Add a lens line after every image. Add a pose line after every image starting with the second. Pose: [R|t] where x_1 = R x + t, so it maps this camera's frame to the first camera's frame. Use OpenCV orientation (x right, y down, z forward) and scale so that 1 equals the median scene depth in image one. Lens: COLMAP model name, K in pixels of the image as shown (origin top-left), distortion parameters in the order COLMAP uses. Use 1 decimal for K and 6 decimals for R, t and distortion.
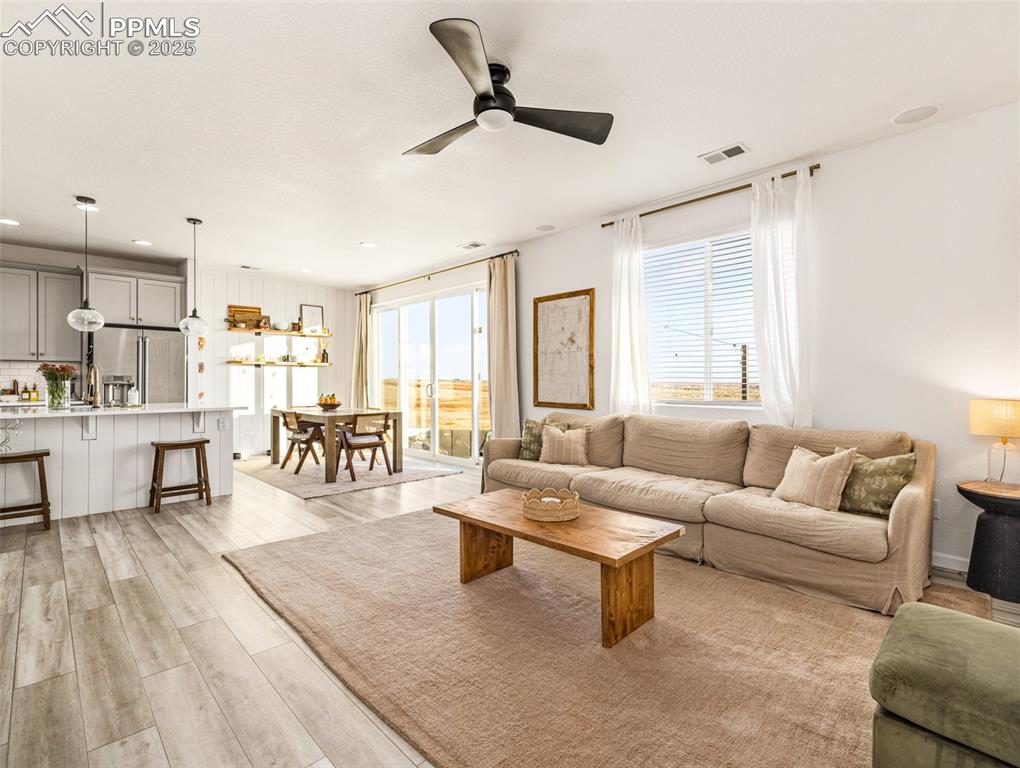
lens RADIAL K [[482.8, 0, 516.4], [0, 482.8, 385.2], [0, 0, 1]] dist [-0.003133, 0.000460]
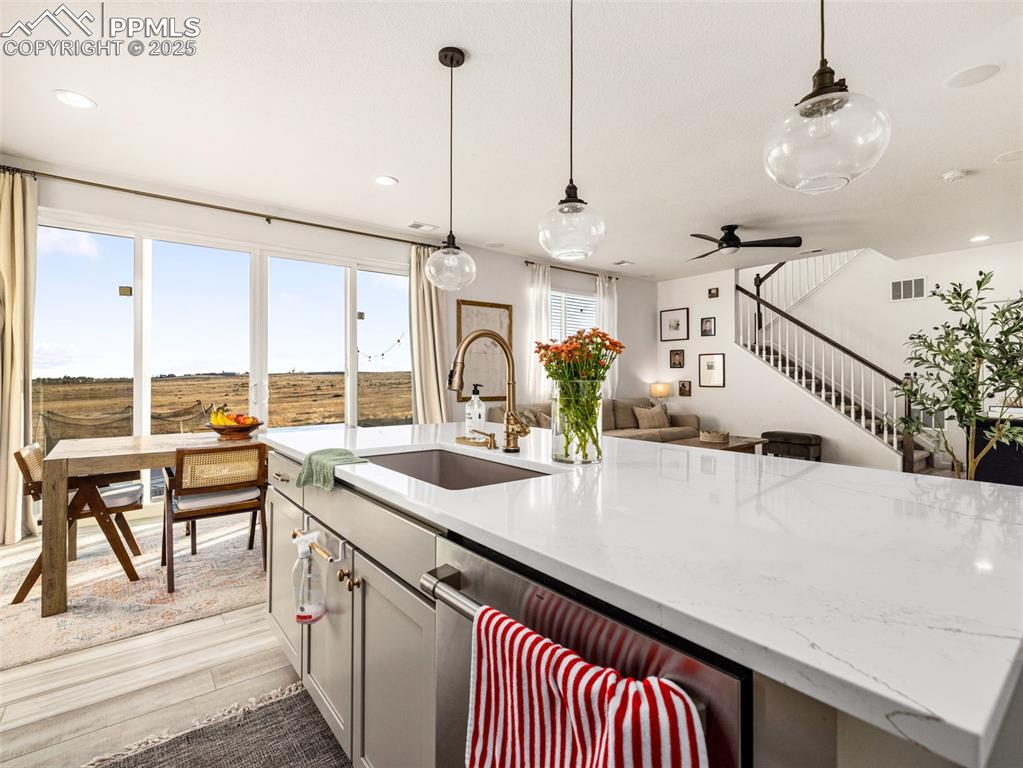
lens RADIAL K [[485.4, 0, 504.8], [0, 485.4, 377.6], [0, 0, 1]] dist [0.005195, -0.000771]
pose [[0.116654, -0.002947, 0.993168, -0.886668], [0.012595, 0.999920, 0.001487, -0.008003], [-0.993093, 0.012336, 0.116681, 0.681270]]
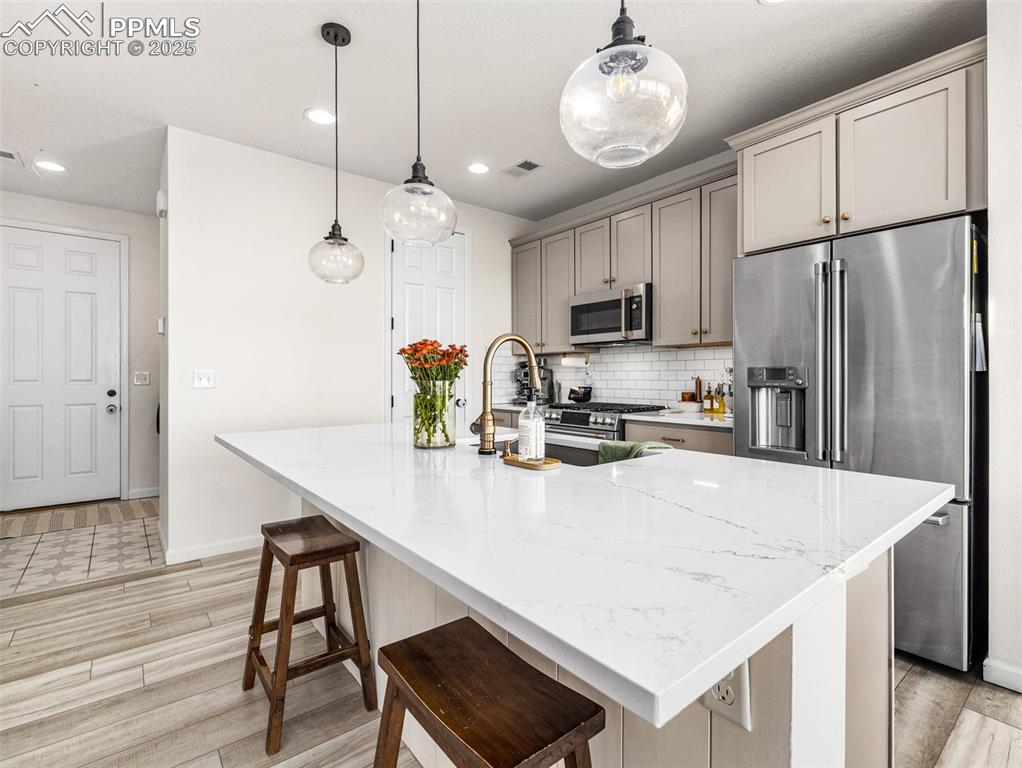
lens RADIAL K [[484.9, 0, 513.4], [0, 484.9, 377.8], [0, 0, 1]] dist [0.005195, -0.000771]
pose [[-0.101681, -0.000252, -0.994817, -0.359897], [-0.009655, 0.999953, 0.000733, -0.008088], [0.994770, 0.009680, -0.101679, 0.751144]]
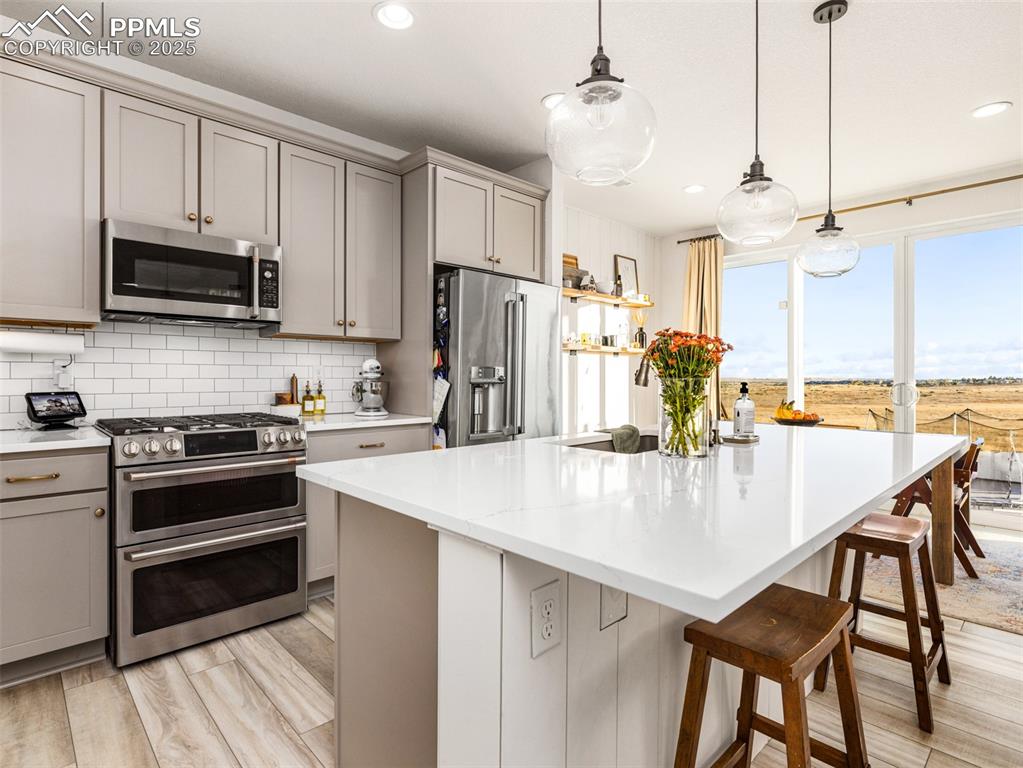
lens RADIAL K [[535.4, 0, 513.3], [0, 535.4, 376.4], [0, 0, 1]] dist [-0.019950, 0.000333]
pose [[0.999818, 0.001998, -0.018989, -0.723936], [-0.002203, 0.999939, -0.010814, -0.003487], [0.018967, 0.010854, 0.999761, 0.398135]]
